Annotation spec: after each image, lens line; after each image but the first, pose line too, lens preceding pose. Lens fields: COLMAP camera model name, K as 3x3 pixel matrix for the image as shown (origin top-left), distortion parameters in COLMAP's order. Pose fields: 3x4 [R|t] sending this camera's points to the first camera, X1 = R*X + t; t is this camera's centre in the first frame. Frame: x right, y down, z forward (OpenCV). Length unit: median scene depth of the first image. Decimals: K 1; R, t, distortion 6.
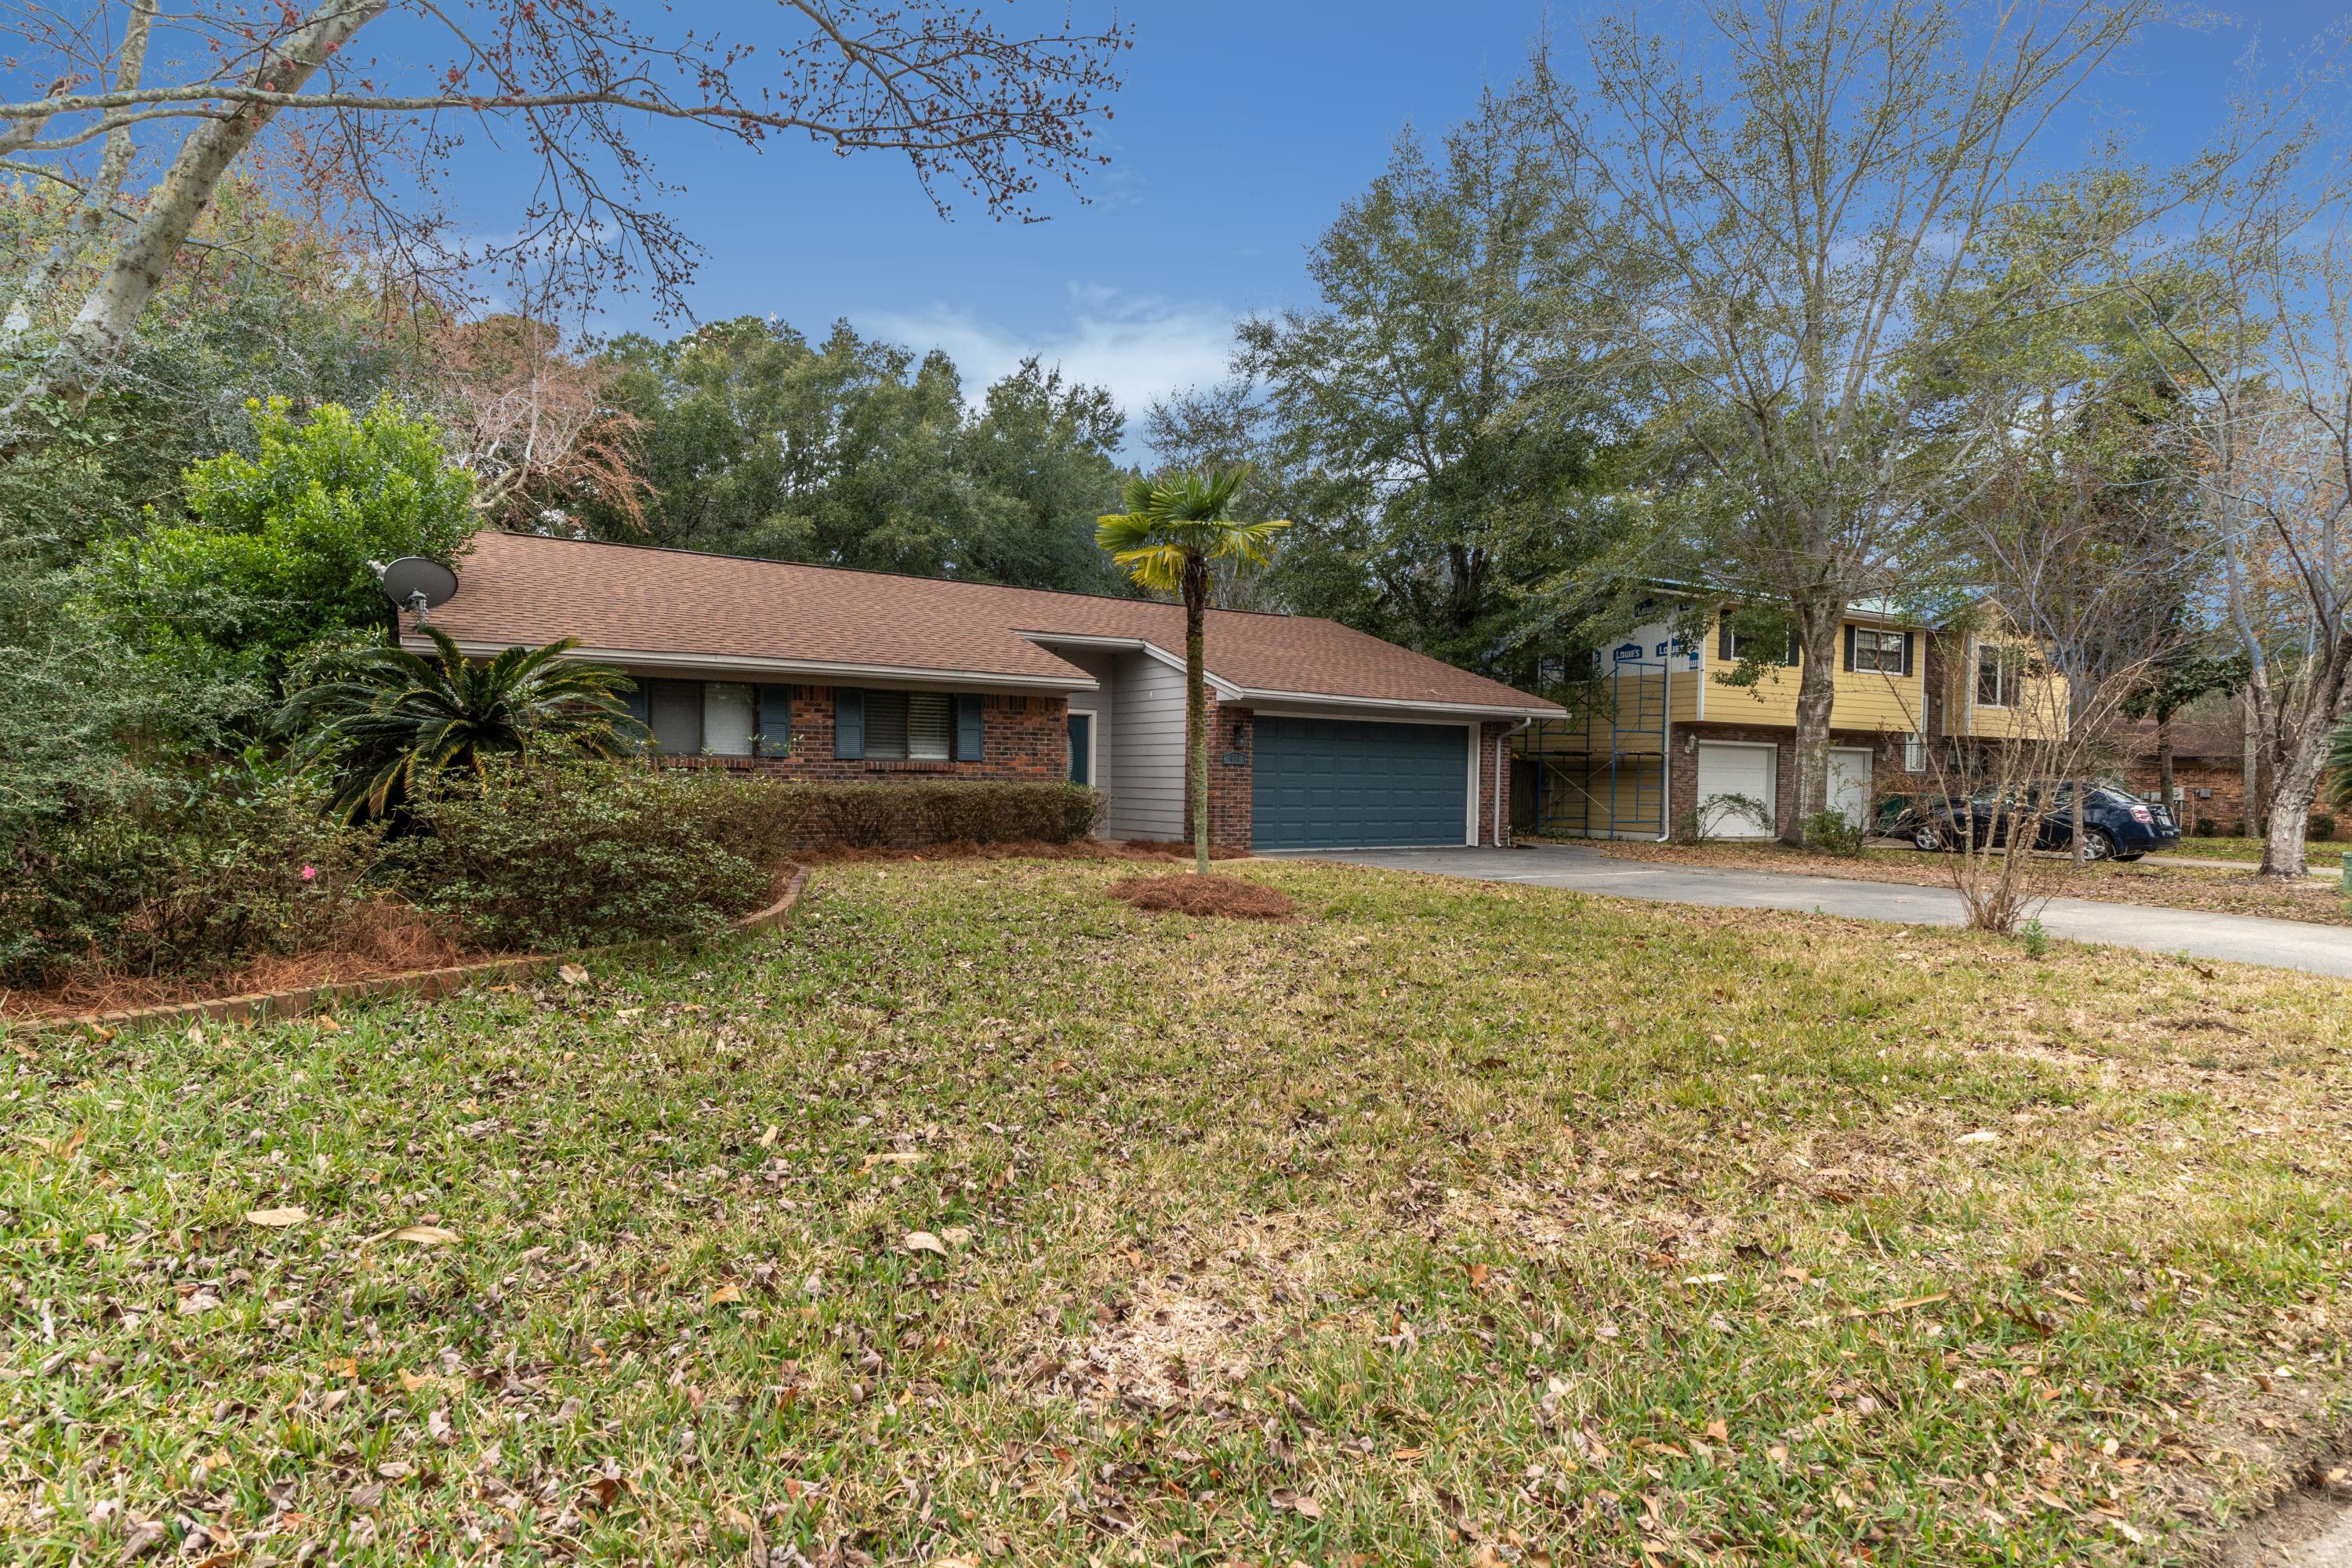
lens RADIAL K [[1225.4, 0, 1172.6], [0, 1225.4, 839.3], [0, 0, 1]] dist [-0.003740, -0.000357]
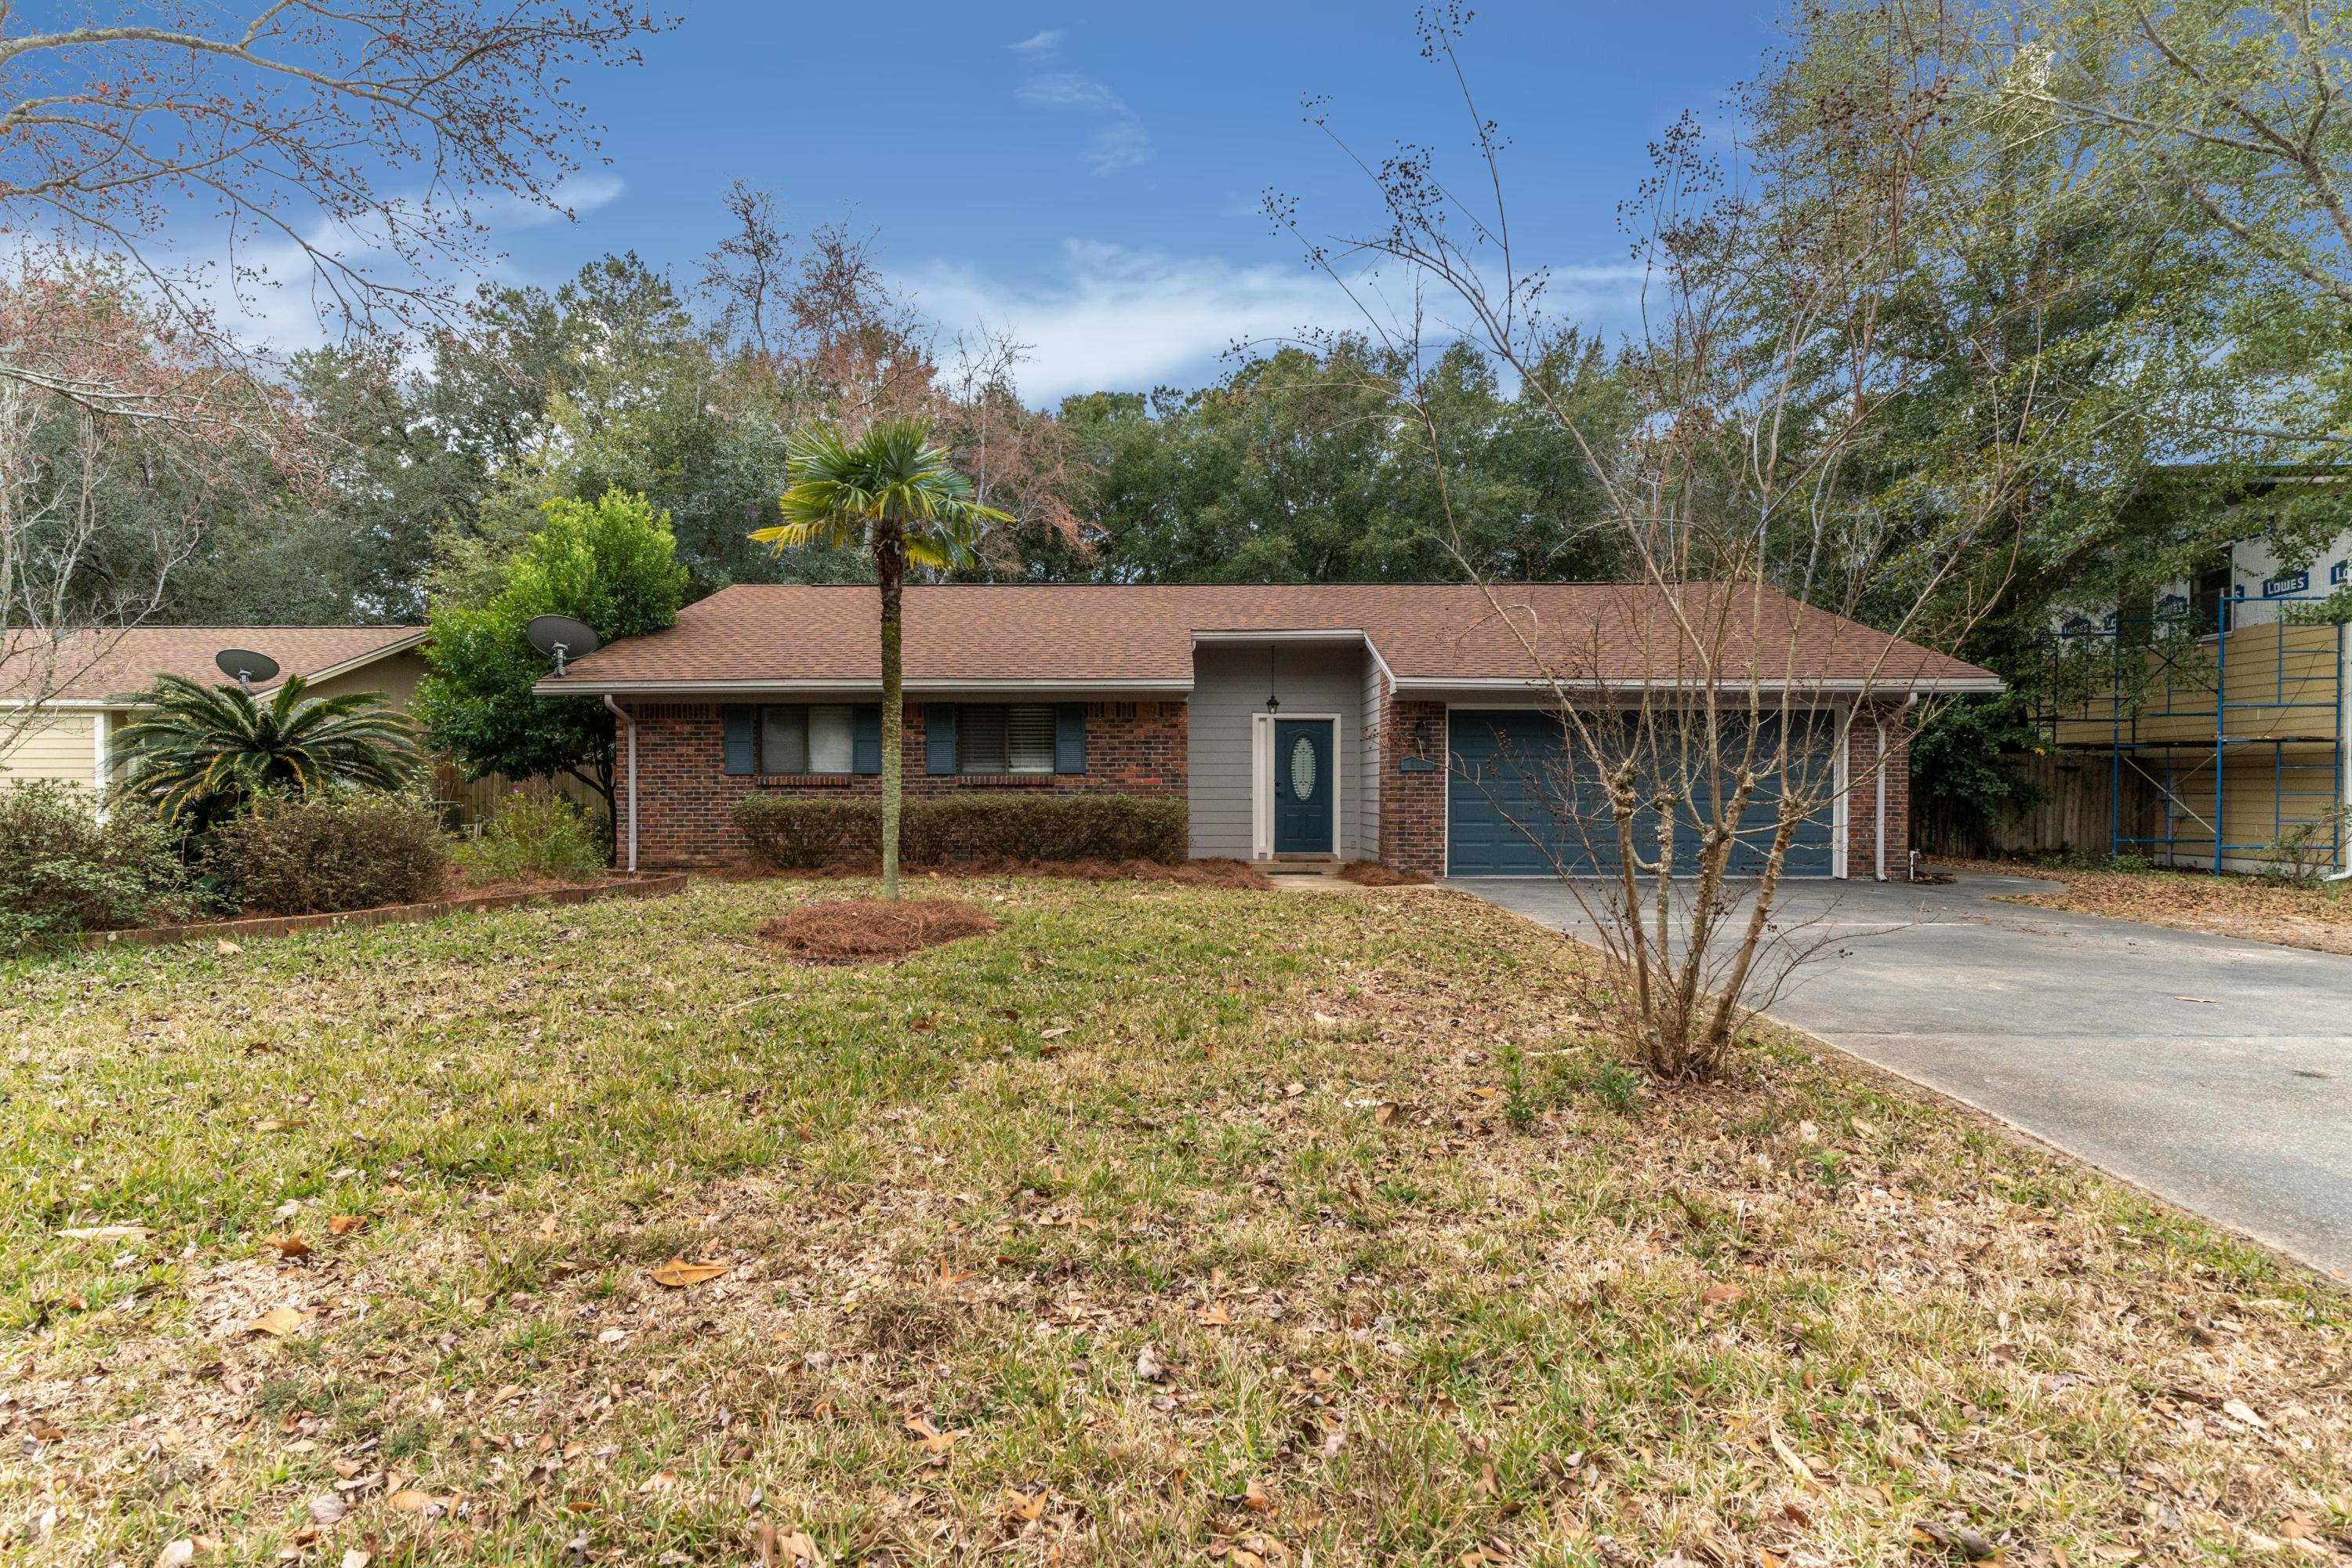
lens RADIAL K [[1250.4, 0, 1169.0], [0, 1250.4, 816.6], [0, 0, 1]] dist [-0.003272, -0.000447]
pose [[0.833059, -0.004195, -0.553169, 0.425305], [-0.015259, 0.999416, -0.030559, -0.002835], [0.552974, 0.033898, 0.832508, 0.242664]]
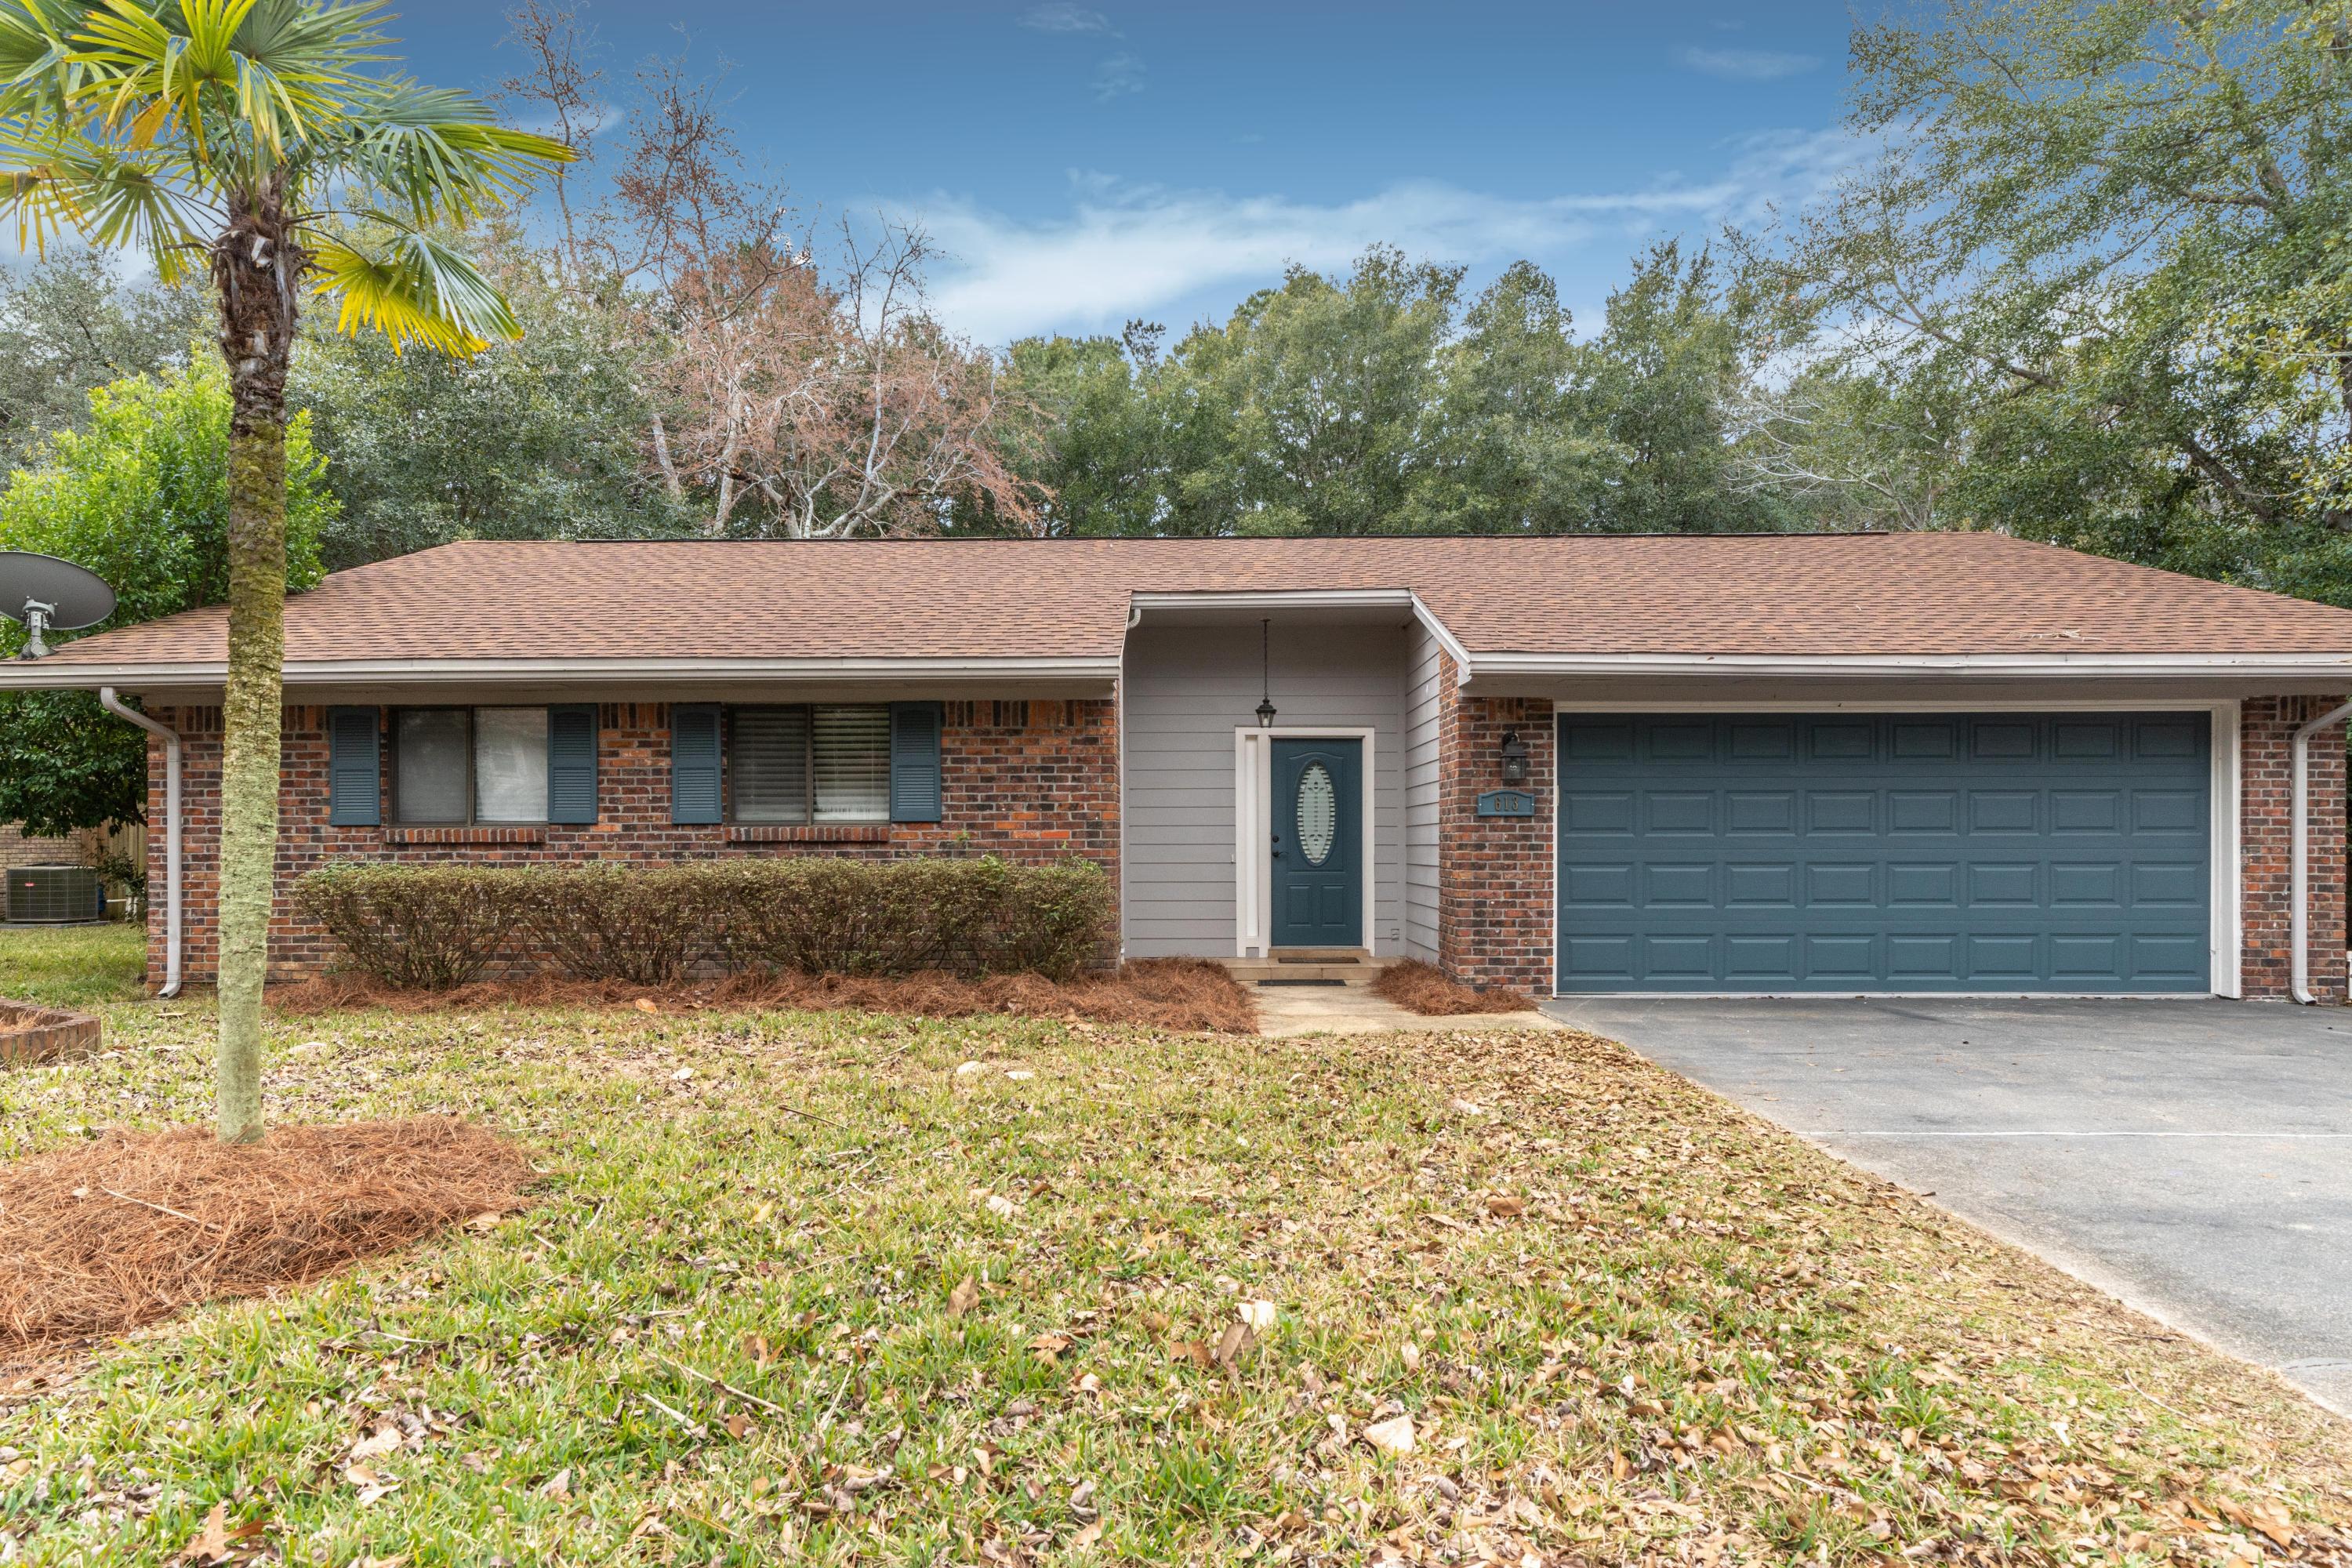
lens RADIAL K [[1469.6, 0, 1165.8], [0, 1469.6, 820.9], [0, 0, 1]] dist [-0.006595, -0.001155]
pose [[0.831606, -0.027297, -0.554694, 0.293855], [-0.013030, 0.997557, -0.068626, -0.020507], [0.555213, 0.064297, 0.829219, 0.510212]]
